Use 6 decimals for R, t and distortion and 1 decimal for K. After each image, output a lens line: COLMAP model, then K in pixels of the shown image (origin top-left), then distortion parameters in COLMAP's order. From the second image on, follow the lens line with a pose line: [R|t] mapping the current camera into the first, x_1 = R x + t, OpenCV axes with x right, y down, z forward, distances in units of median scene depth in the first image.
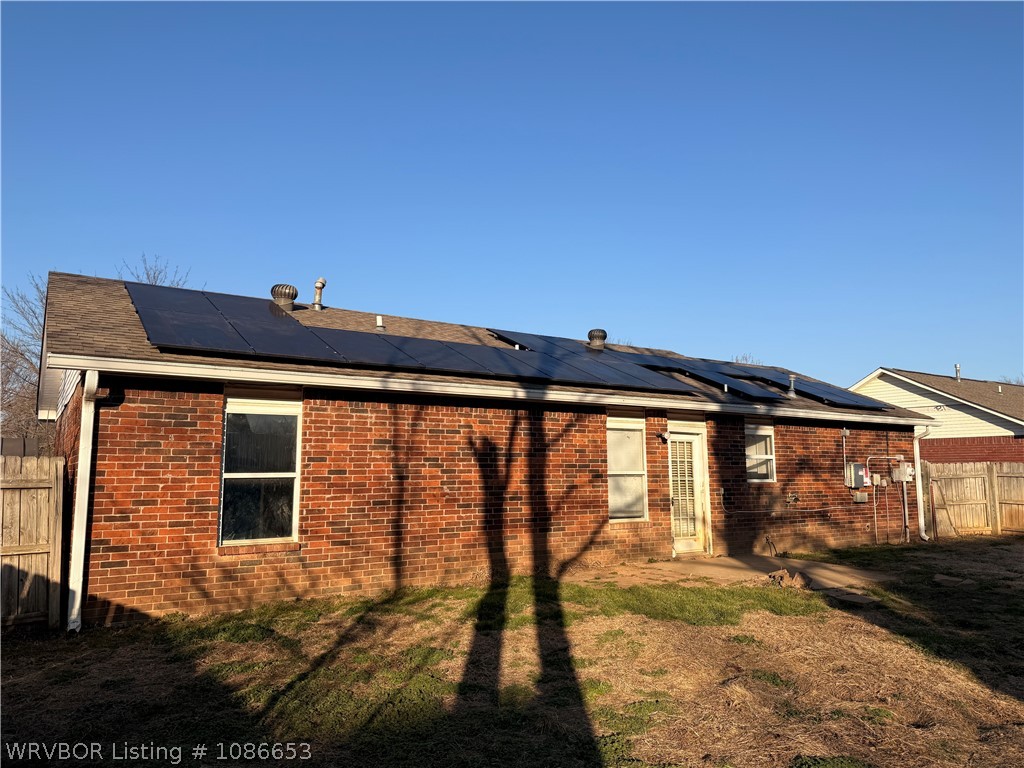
lens RADIAL K [[711.6, 0, 509.6], [0, 711.6, 381.5], [0, 0, 1]] dist [0.092430, -0.121858]
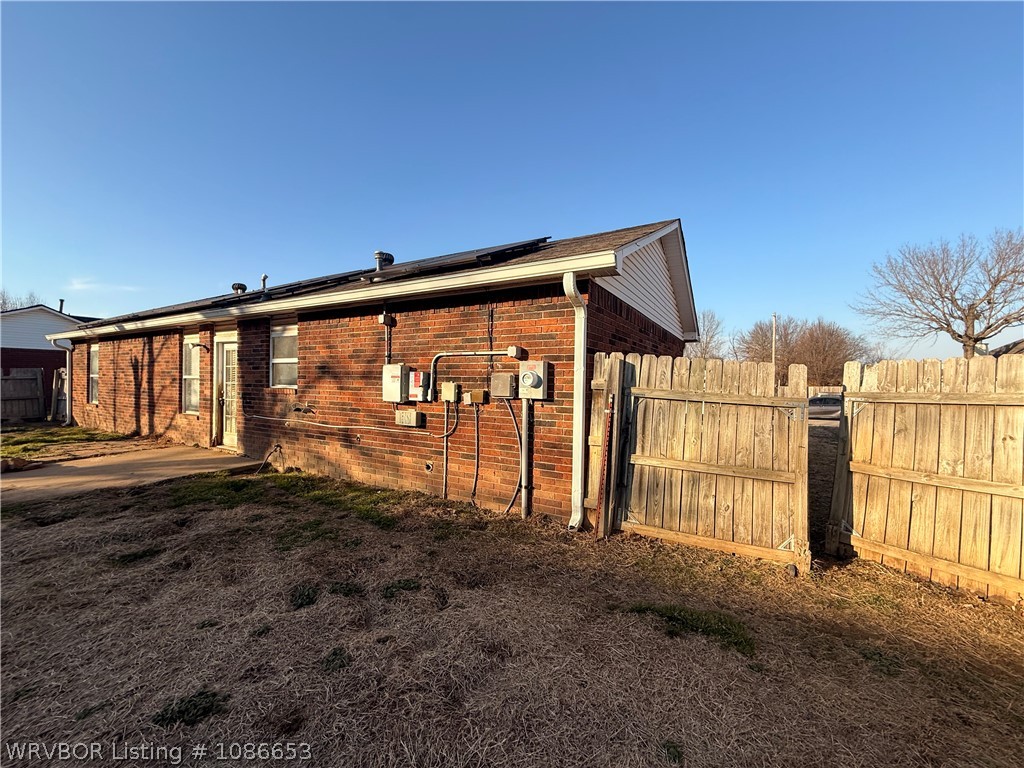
lens RADIAL K [[407.3, 0, 509.2], [0, 407.3, 383.0], [0, 0, 1]] dist [0.000413, 0.000300]
pose [[0.443985, 0.011192, -0.895964, 1.407073], [0.096682, 0.993486, 0.060321, 0.194110], [0.890803, -0.113405, 0.440010, 1.542578]]
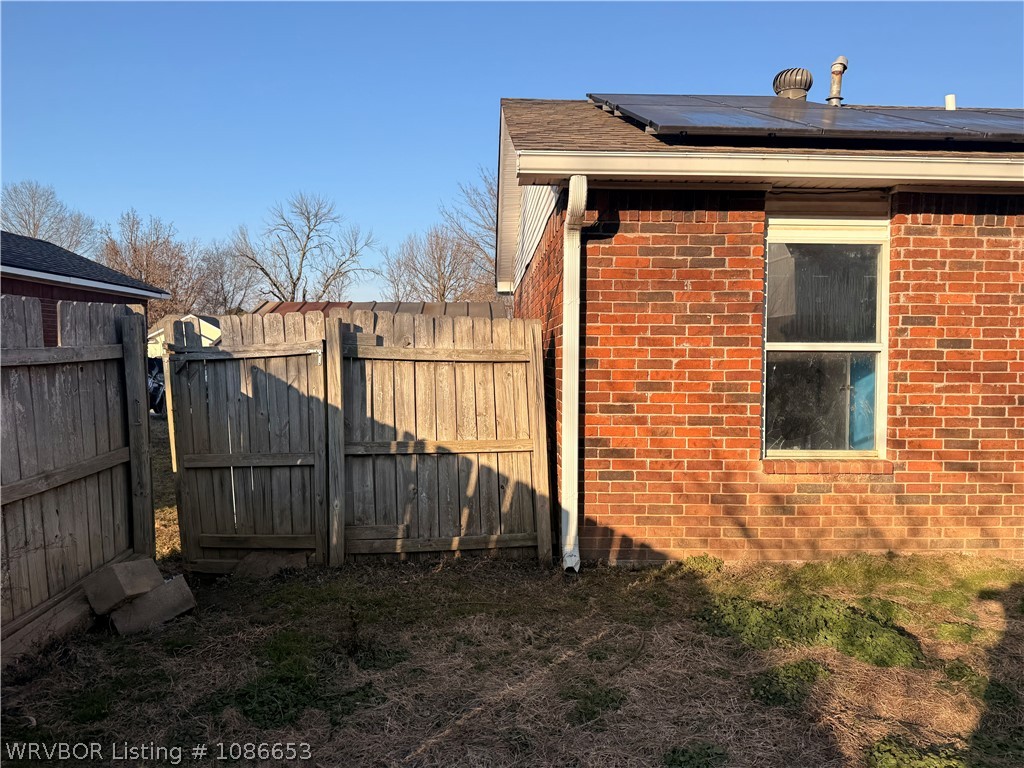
lens RADIAL K [[731.6, 0, 512.0], [0, 731.6, 384.0], [0, 0, 1]] dist [0.009404, 0.002495]
pose [[0.854362, 0.025853, -0.519035, -0.236068], [0.057866, 0.987818, 0.144454, 0.054627], [0.516447, -0.153451, 0.842458, 0.329969]]
